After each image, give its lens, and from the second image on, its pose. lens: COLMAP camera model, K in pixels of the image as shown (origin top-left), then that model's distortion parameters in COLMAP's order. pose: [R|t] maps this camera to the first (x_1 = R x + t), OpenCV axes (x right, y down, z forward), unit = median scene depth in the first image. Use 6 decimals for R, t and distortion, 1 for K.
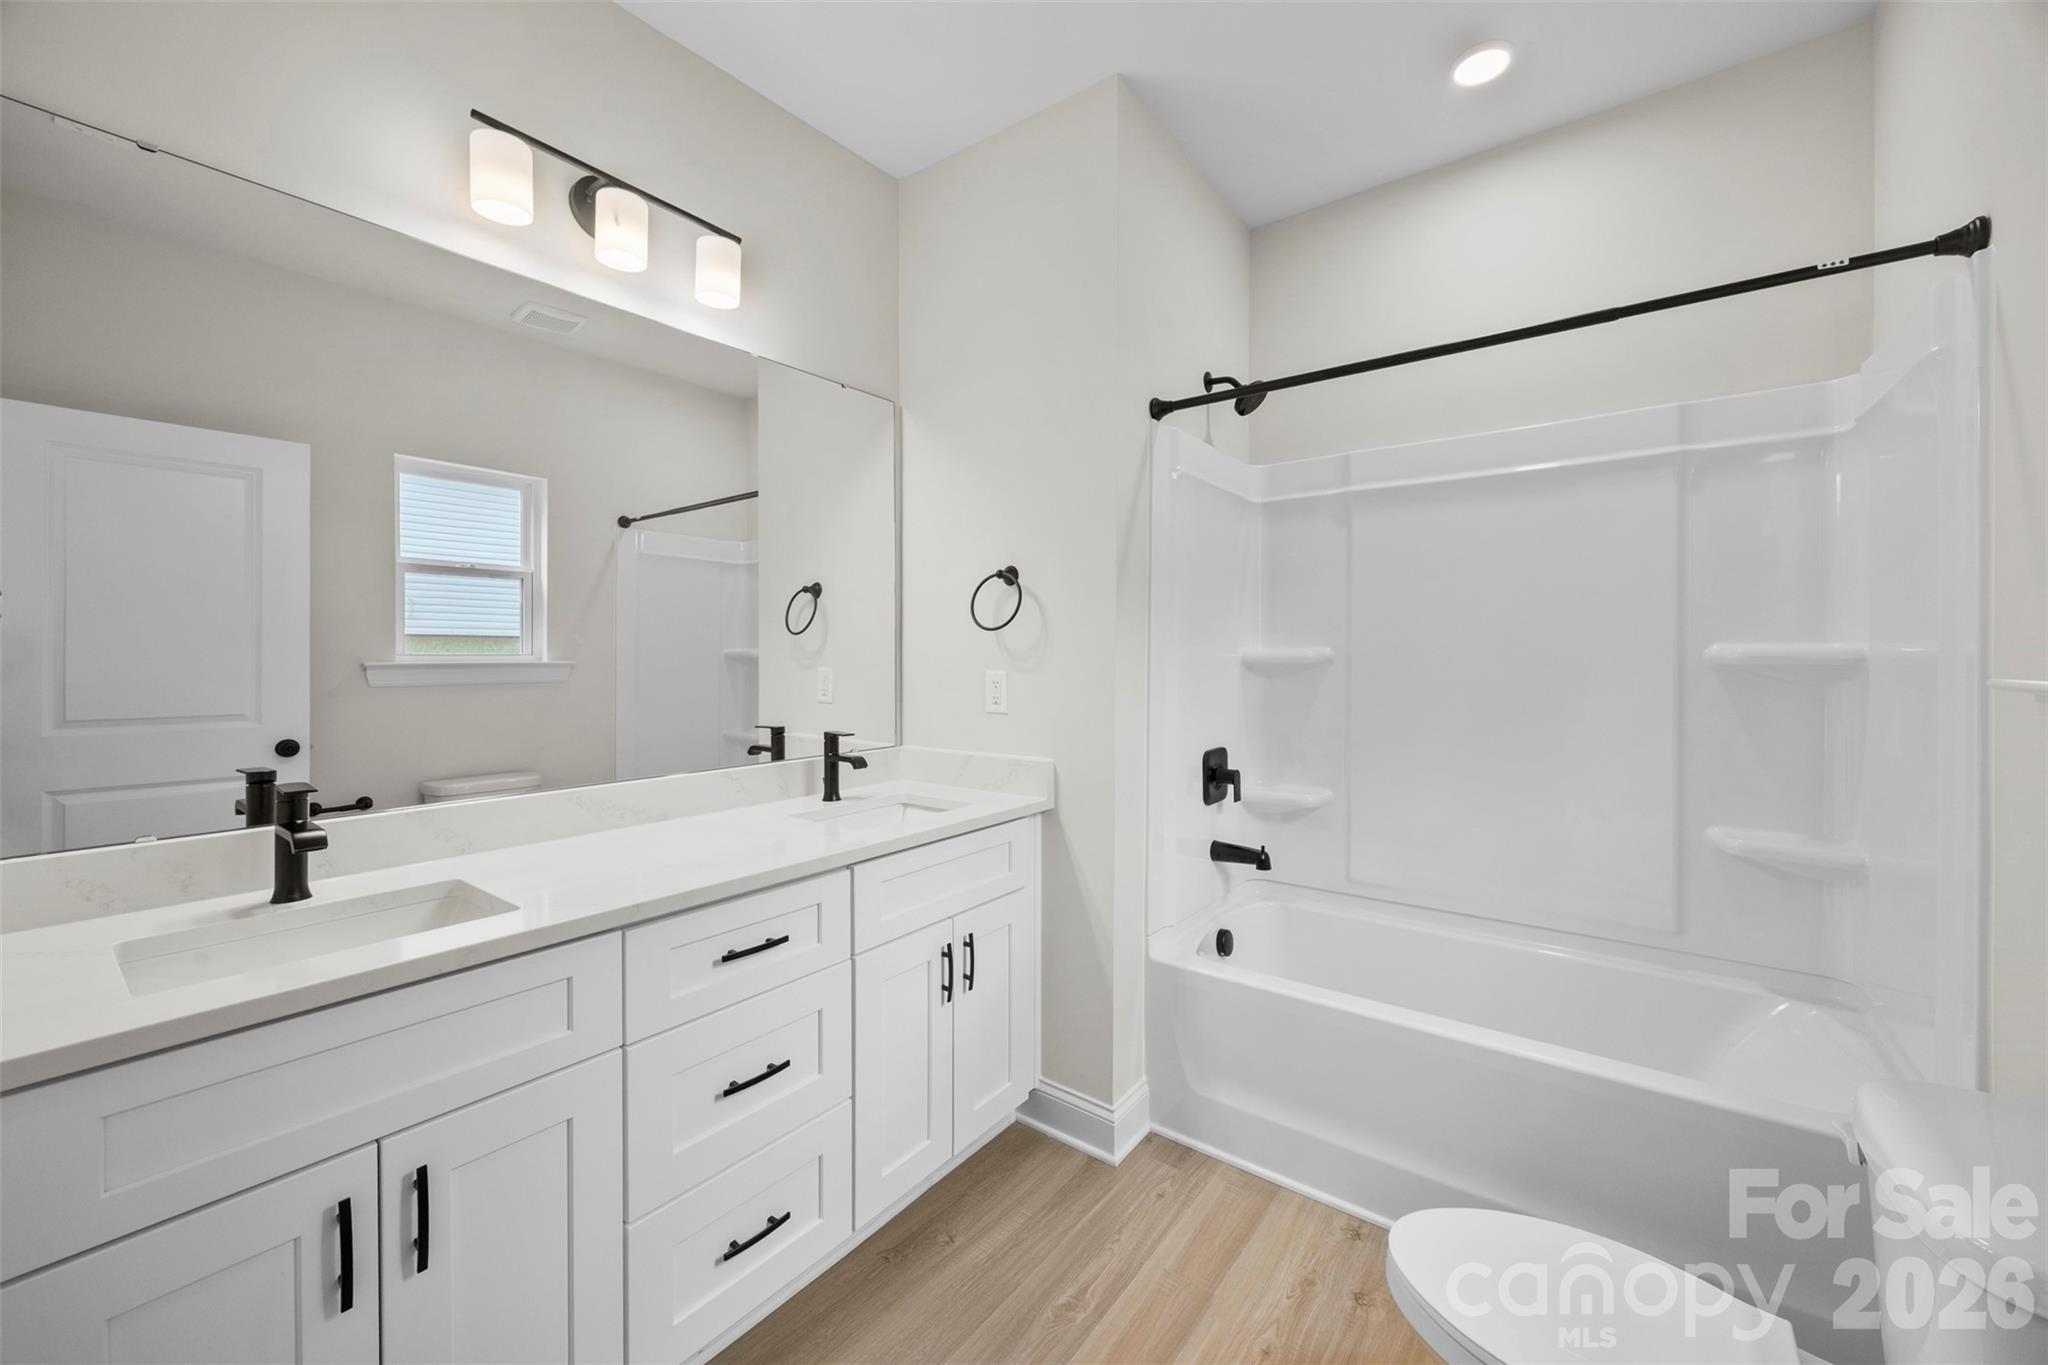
lens RADIAL K [[798.3, 0, 1004.8], [0, 798.3, 667.9], [0, 0, 1]] dist [-0.001274, -0.000306]
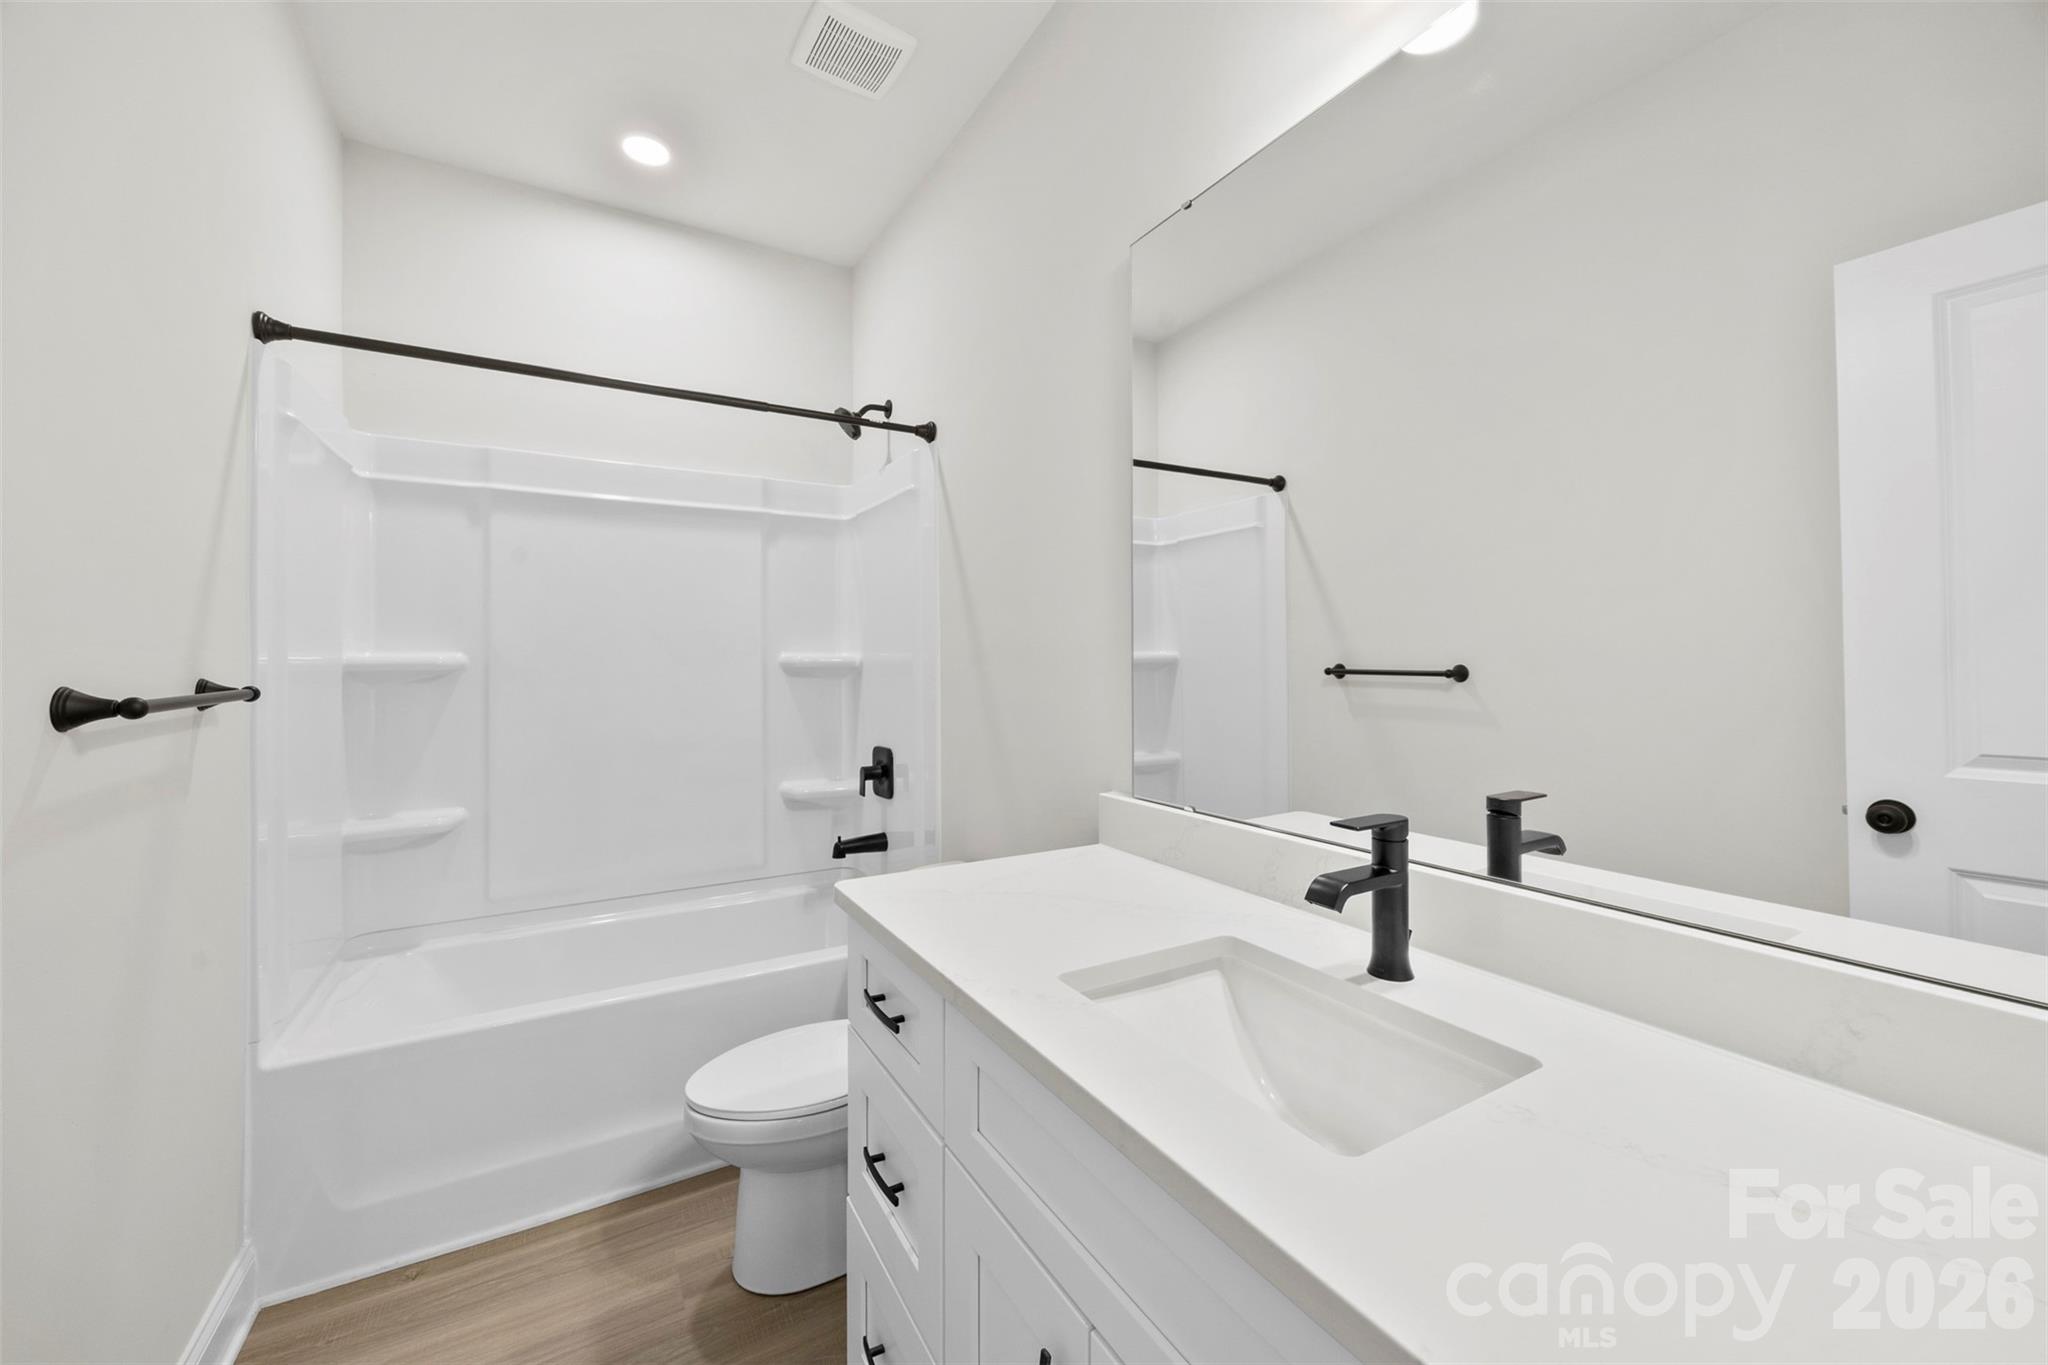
lens RADIAL K [[787.5, 0, 1010.3], [0, 787.5, 675.0], [0, 0, 1]] dist [-0.003319, -0.000164]
pose [[0.381928, -0.017056, 0.924035, -0.211887], [0.014841, 0.999814, 0.012321, -0.002069], [-0.924073, 0.009008, 0.382110, 0.078124]]
